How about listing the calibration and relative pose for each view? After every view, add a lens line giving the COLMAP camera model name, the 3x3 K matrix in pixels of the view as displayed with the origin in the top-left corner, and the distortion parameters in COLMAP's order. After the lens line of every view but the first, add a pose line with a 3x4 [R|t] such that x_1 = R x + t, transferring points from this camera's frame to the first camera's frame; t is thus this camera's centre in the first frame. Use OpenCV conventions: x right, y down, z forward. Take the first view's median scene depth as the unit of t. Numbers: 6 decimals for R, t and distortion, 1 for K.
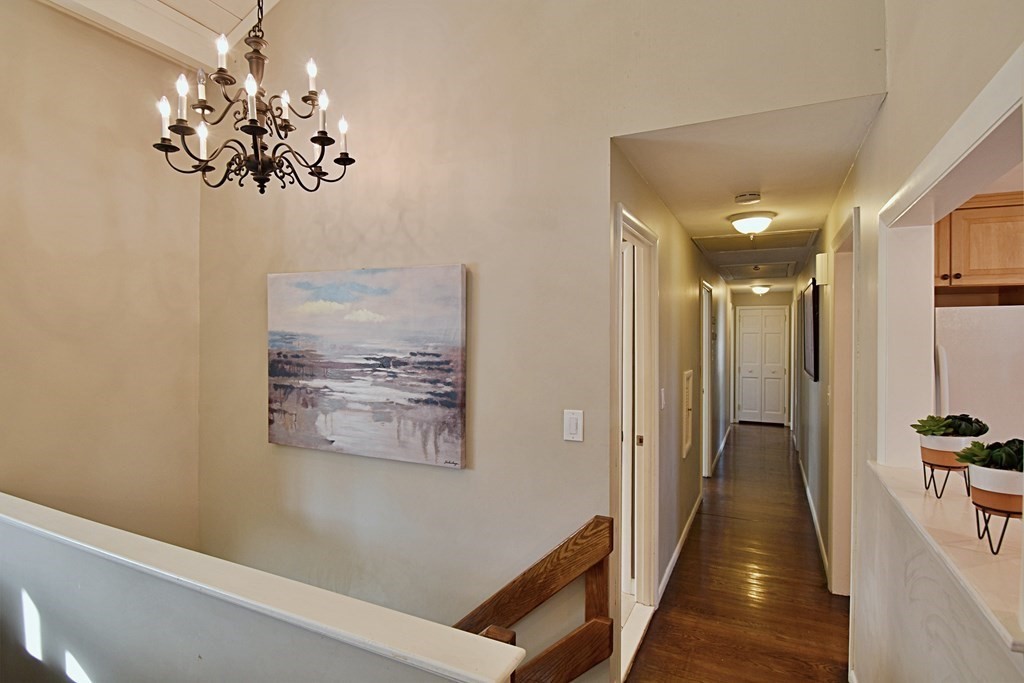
lens RADIAL K [[533.5, 0, 515.7], [0, 533.5, 339.8], [0, 0, 1]] dist [0.001103, -0.016319]
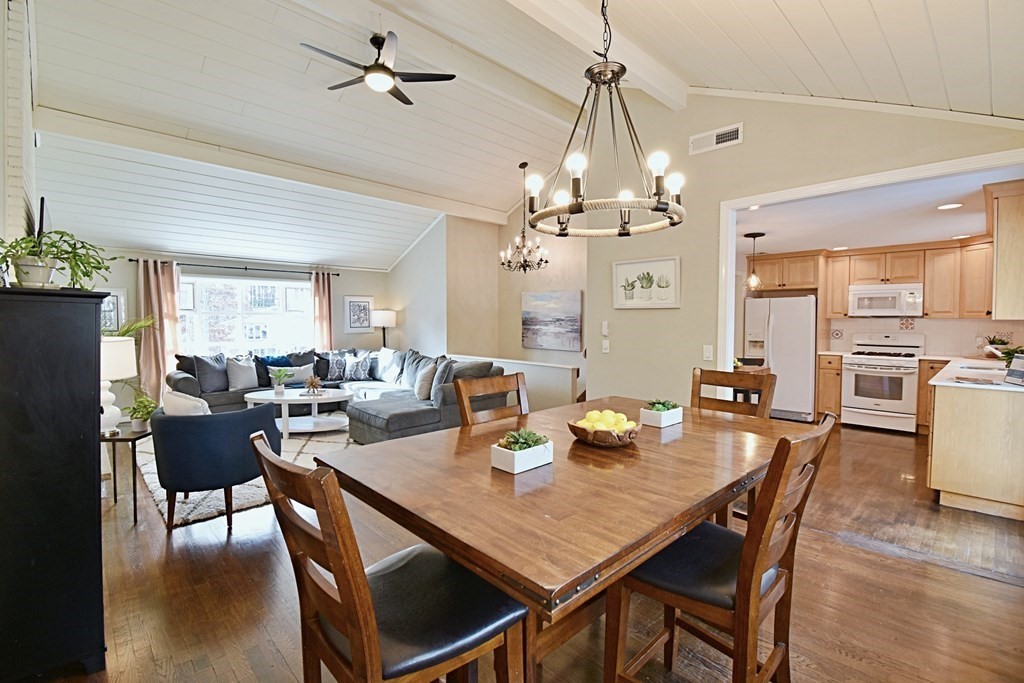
lens RADIAL K [[461.4, 0, 515.7], [0, 461.4, 336.3], [0, 0, 1]] dist [0.010691, -0.025123]
pose [[0.935241, 0.007210, -0.353939, 0.480920], [0.004656, 0.999456, 0.032662, 0.046872], [0.353982, -0.032195, 0.934698, -1.627536]]
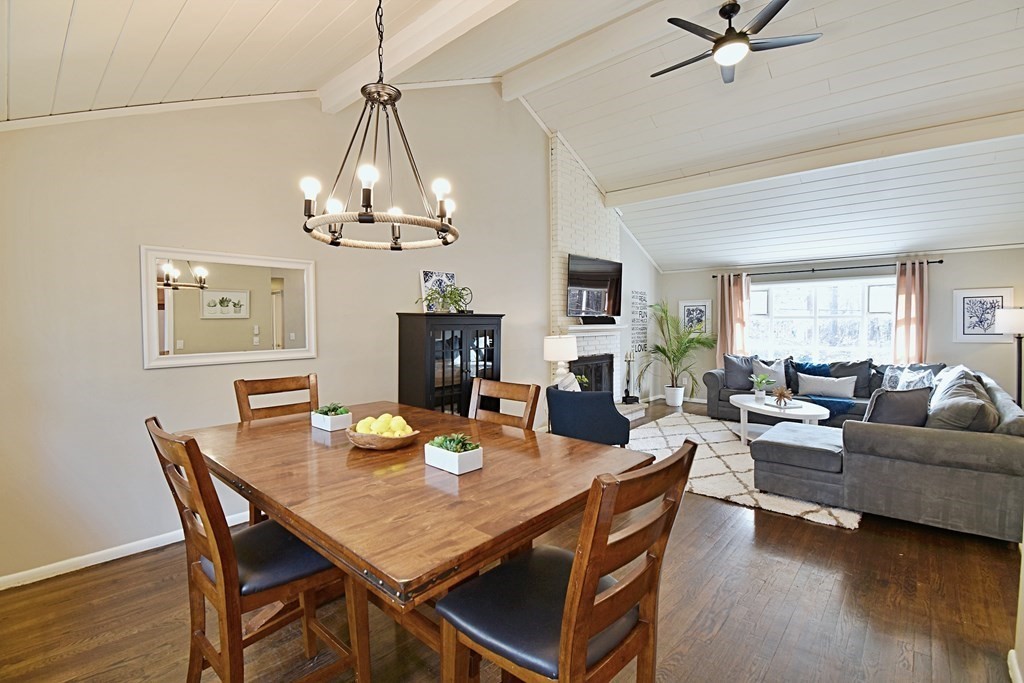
lens RADIAL K [[452.6, 0, 511.8], [0, 452.6, 337.4], [0, 0, 1]] dist [0.011912, -0.023318]
pose [[-0.284471, 0.017863, -0.958518, 0.951048], [-0.001808, 0.999815, 0.019169, 0.060834], [0.958683, 0.007186, -0.284386, -0.557014]]
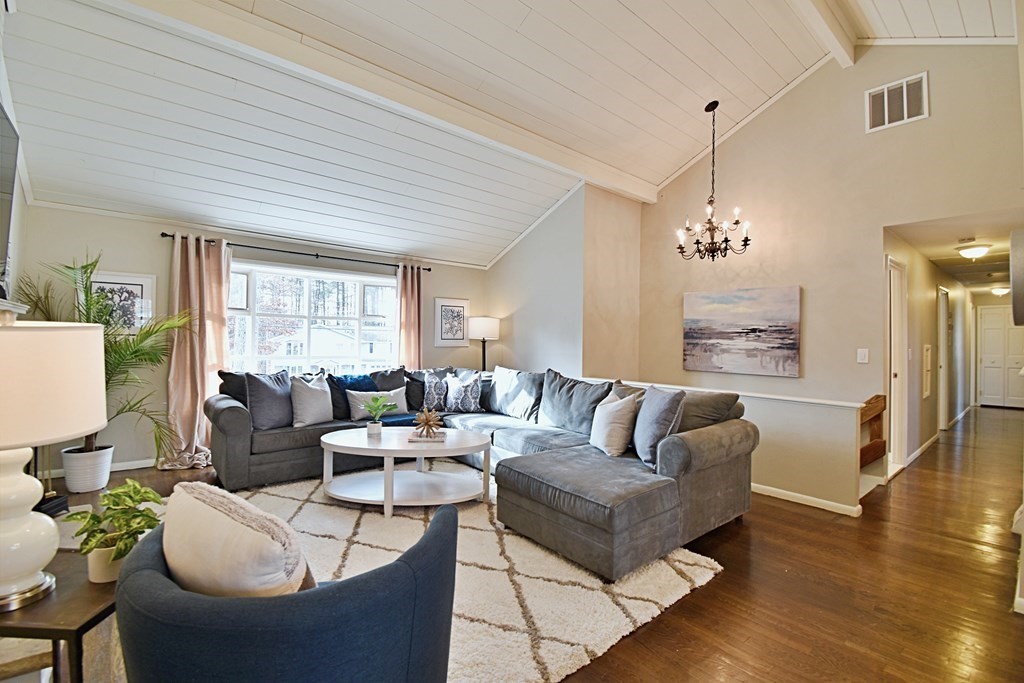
lens RADIAL K [[452.6, 0, 511.8], [0, 452.6, 337.4], [0, 0, 1]] dist [0.011912, -0.023318]
pose [[0.907253, 0.004488, -0.420561, -0.347450], [-0.010597, 0.999870, -0.012189, 0.098857], [0.420451, 0.015515, 0.907183, -1.077675]]
